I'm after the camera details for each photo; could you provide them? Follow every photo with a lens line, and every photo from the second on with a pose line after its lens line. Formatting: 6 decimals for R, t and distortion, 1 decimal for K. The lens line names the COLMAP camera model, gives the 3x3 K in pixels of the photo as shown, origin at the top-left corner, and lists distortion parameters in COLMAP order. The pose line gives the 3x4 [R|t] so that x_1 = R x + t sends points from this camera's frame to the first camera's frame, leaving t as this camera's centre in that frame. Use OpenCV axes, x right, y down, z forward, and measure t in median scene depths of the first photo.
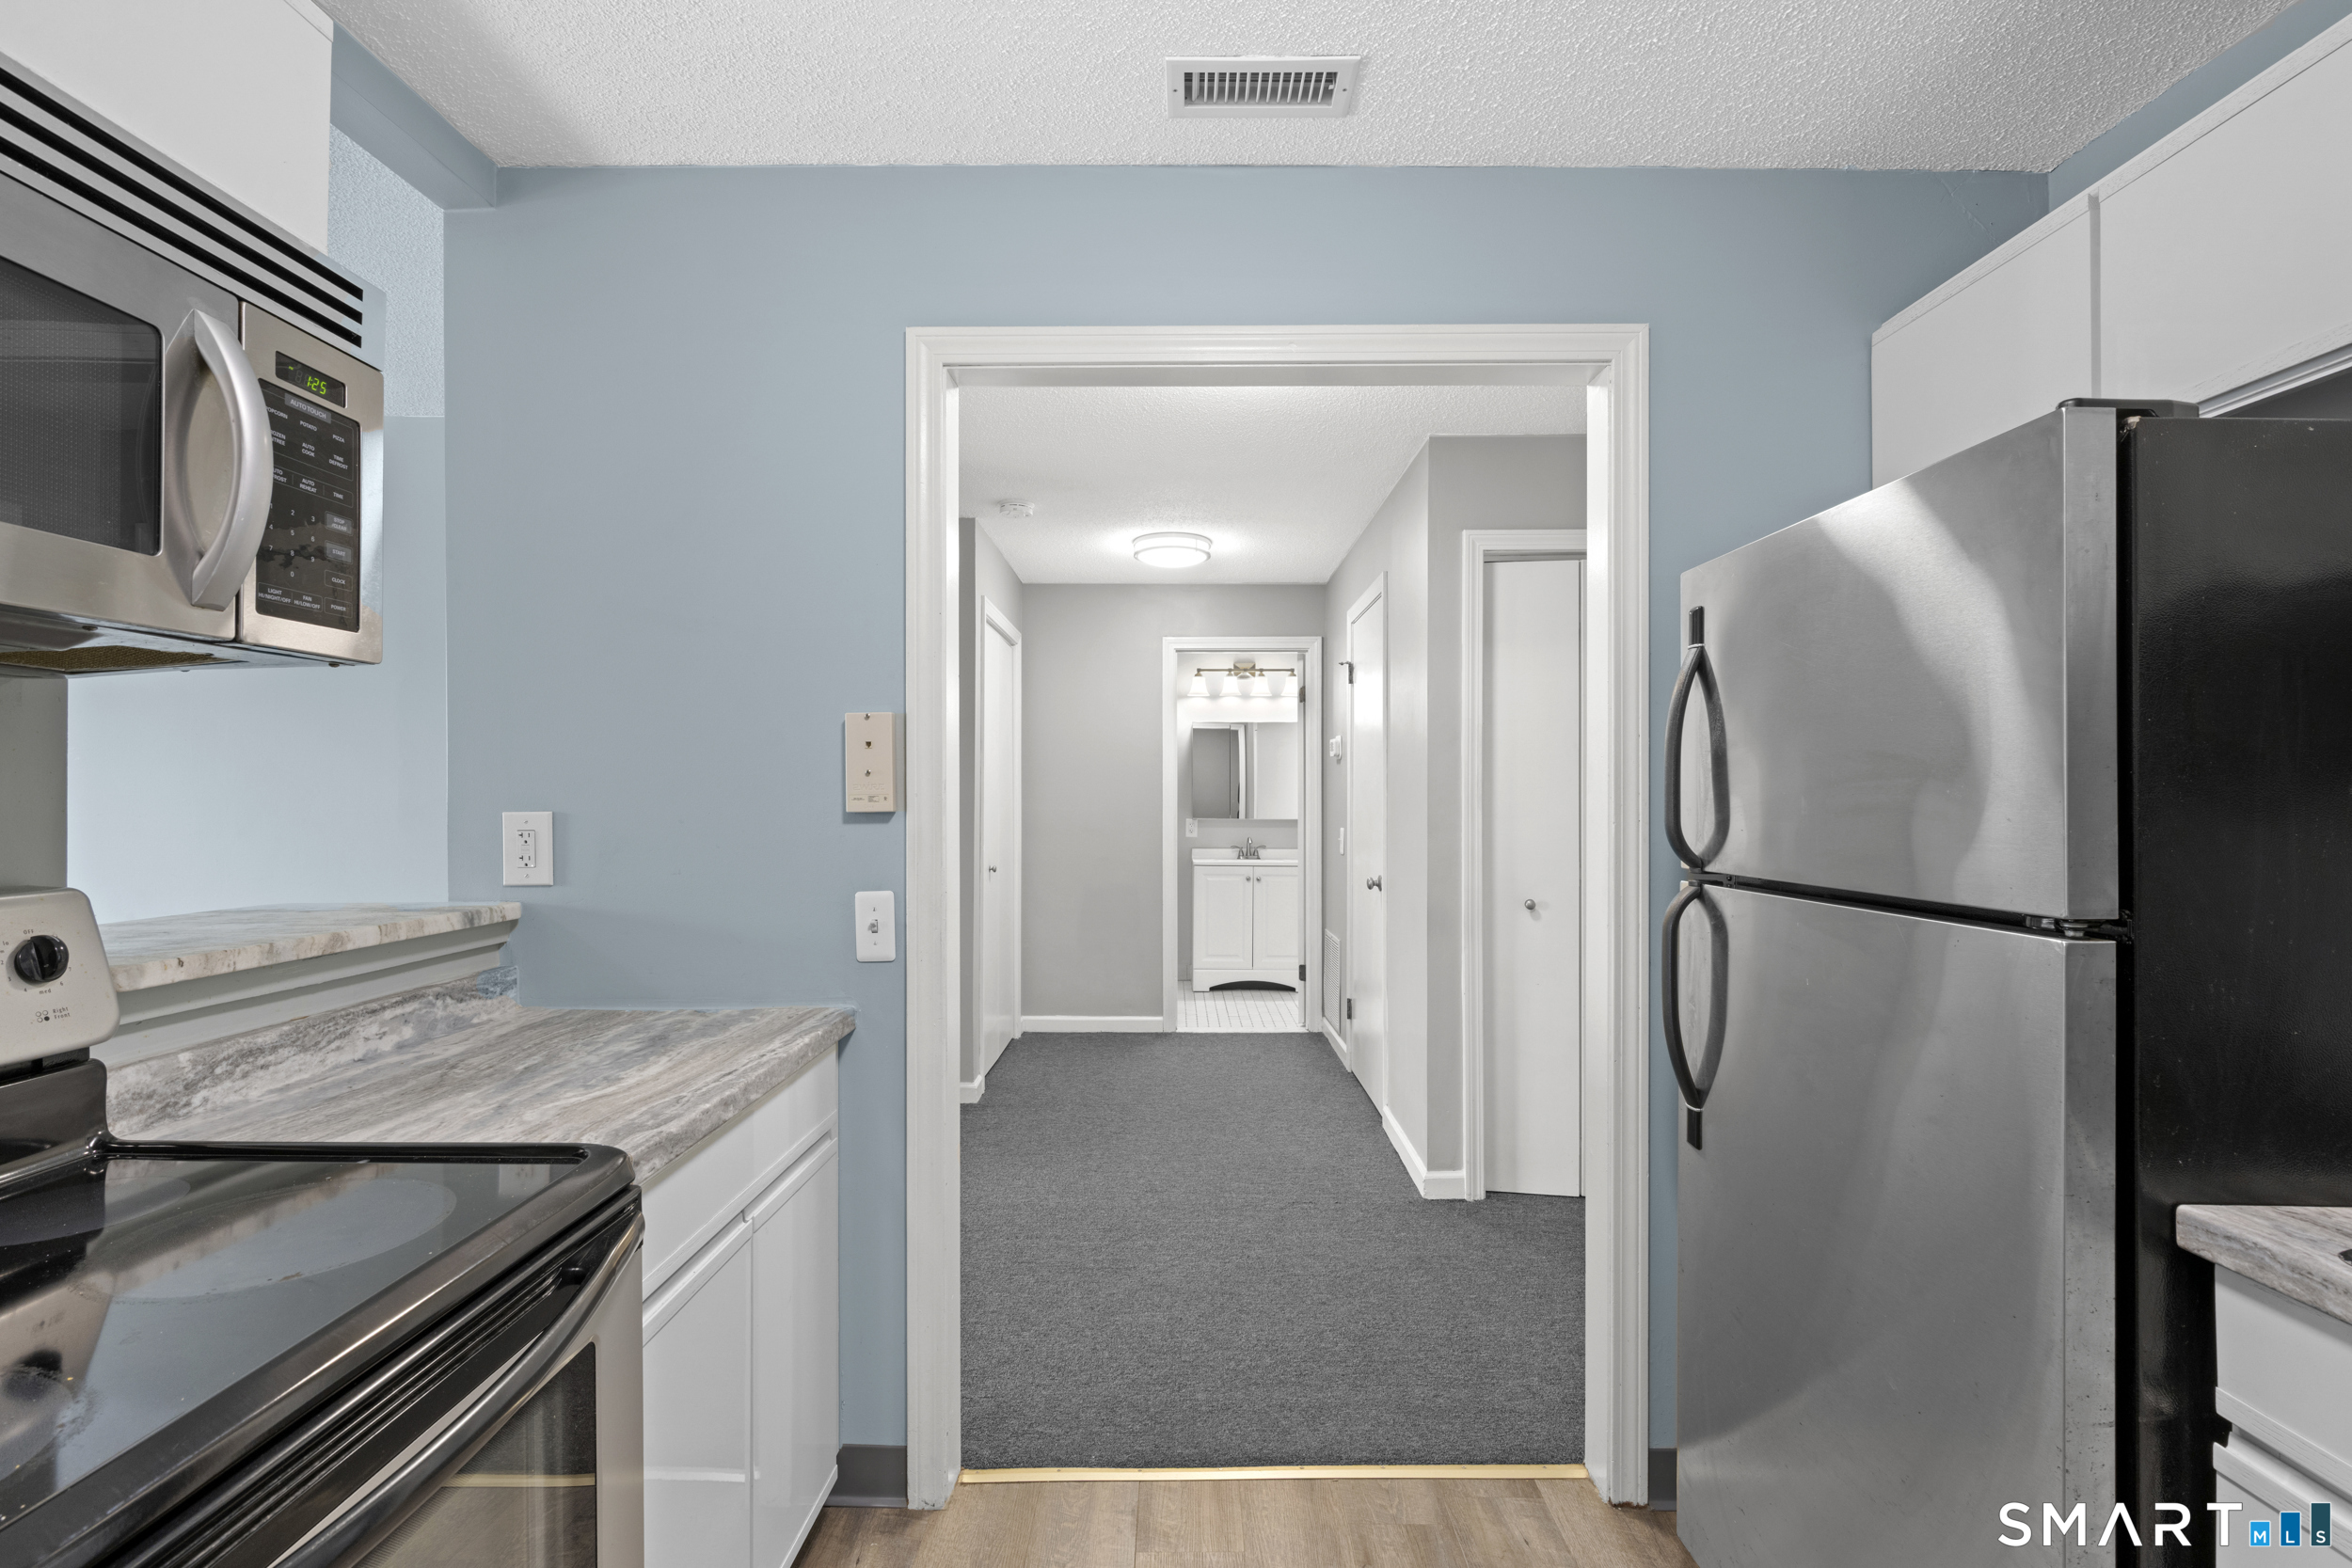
lens RADIAL K [[1038.2, 0, 1175.0], [0, 1038.2, 791.3], [0, 0, 1]] dist [-0.001243, -0.000372]
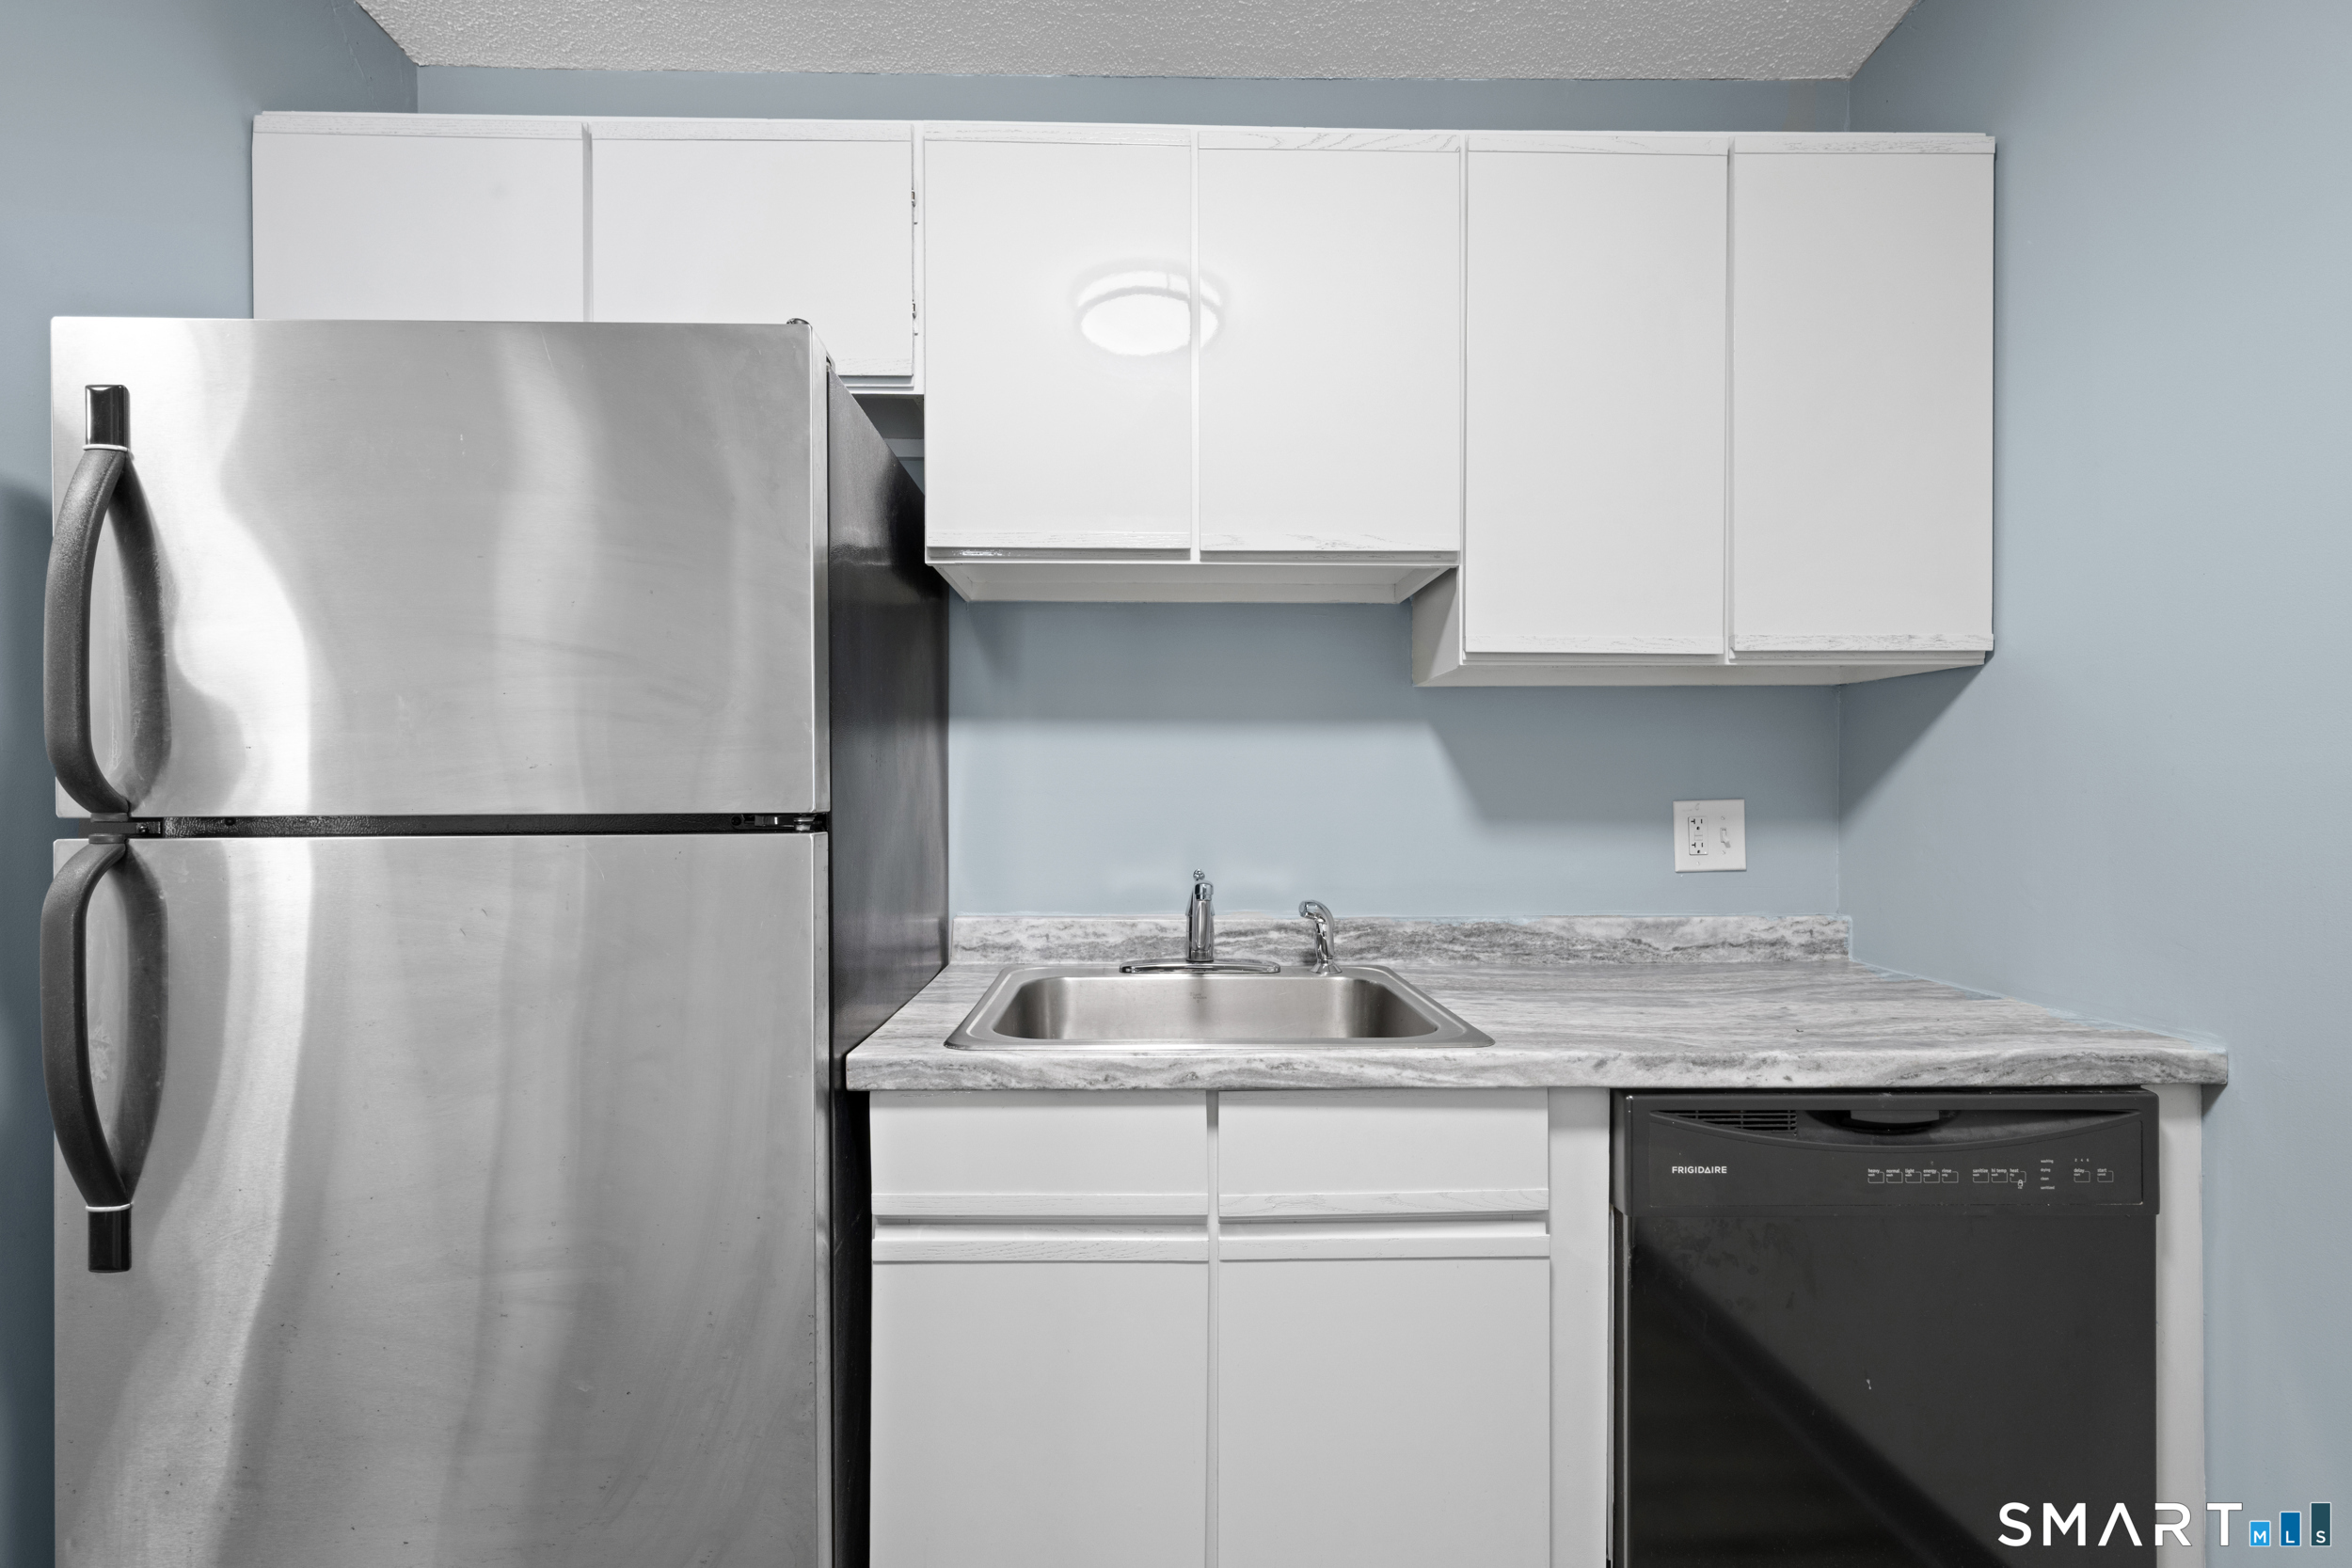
lens RADIAL K [[1023.2, 0, 1172.8], [0, 1023.2, 805.2], [0, 0, 1]] dist [-0.001245, 0.000903]
pose [[-0.021450, -0.013995, 0.999672, -0.106792], [-0.001024, 0.999902, 0.013976, 0.057177], [-0.999769, -0.000724, -0.021463, 0.372286]]
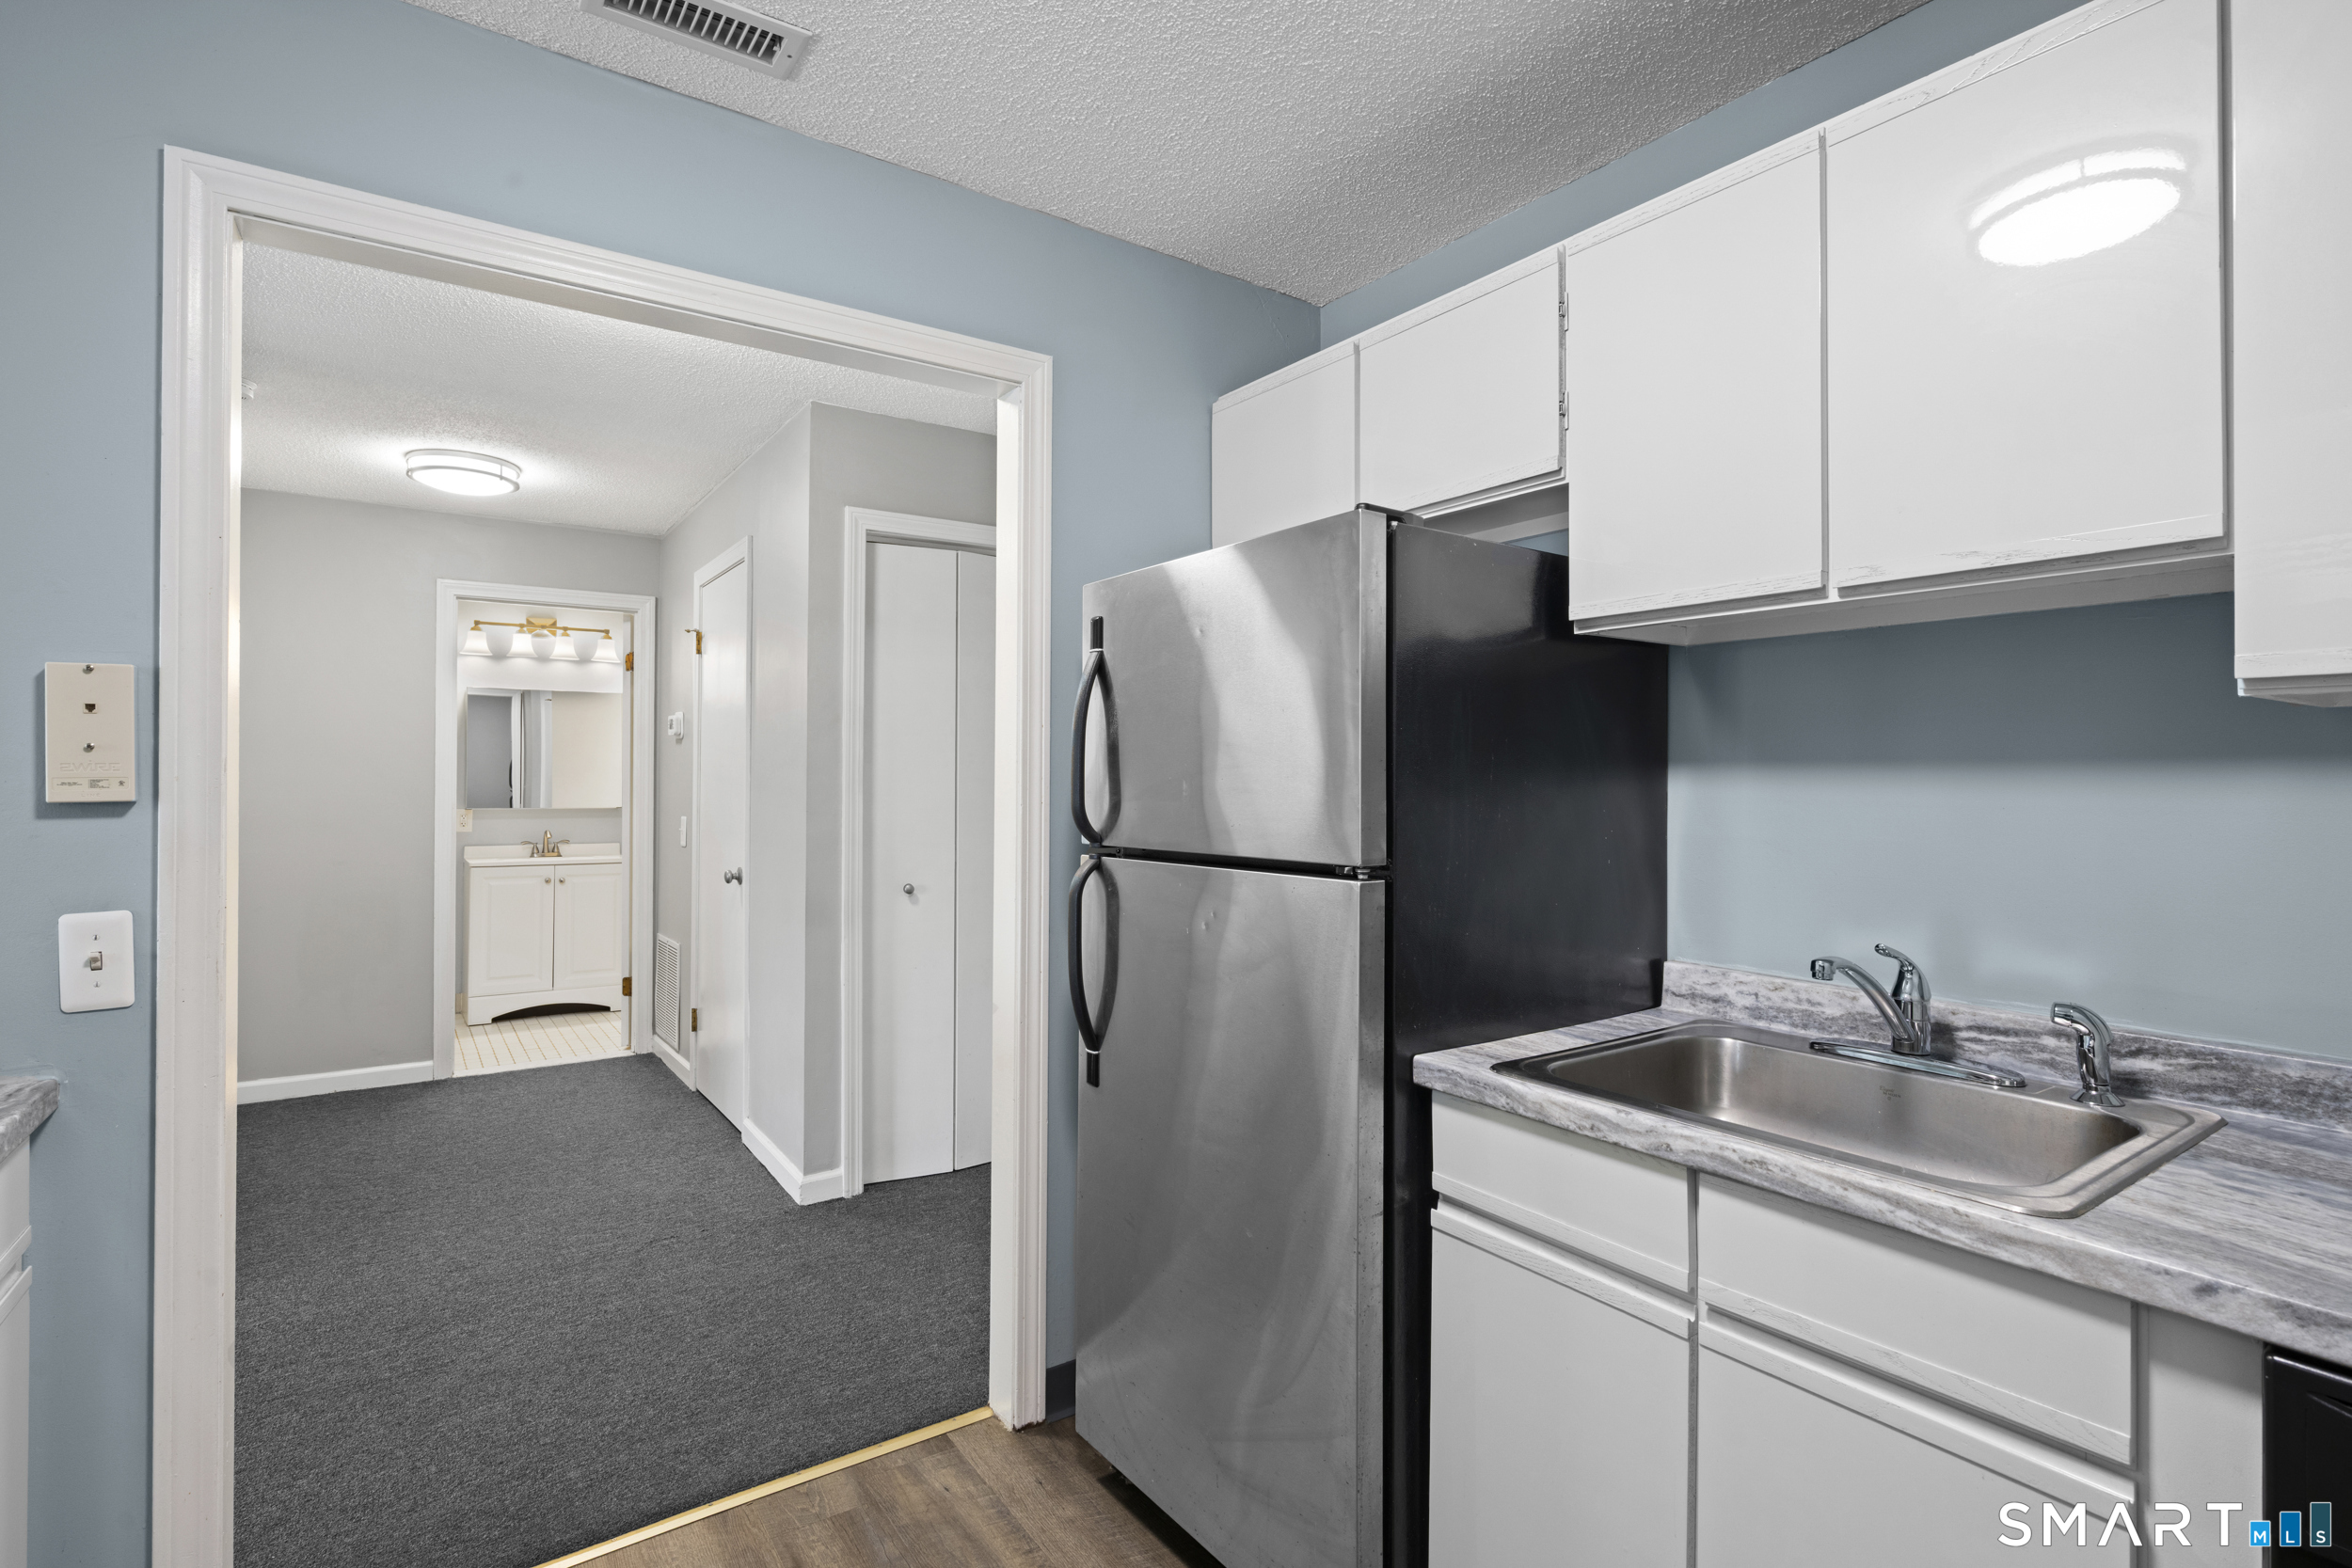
lens RADIAL K [[1127.4, 0, 1175.8], [0, 1127.4, 776.3], [0, 0, 1]] dist [-0.002852, 0.001521]
pose [[0.819576, 0.002606, 0.572965, -0.135625], [-0.003199, 0.999995, 0.000028, -0.000292], [-0.572962, -0.001856, 0.819580, -0.072766]]
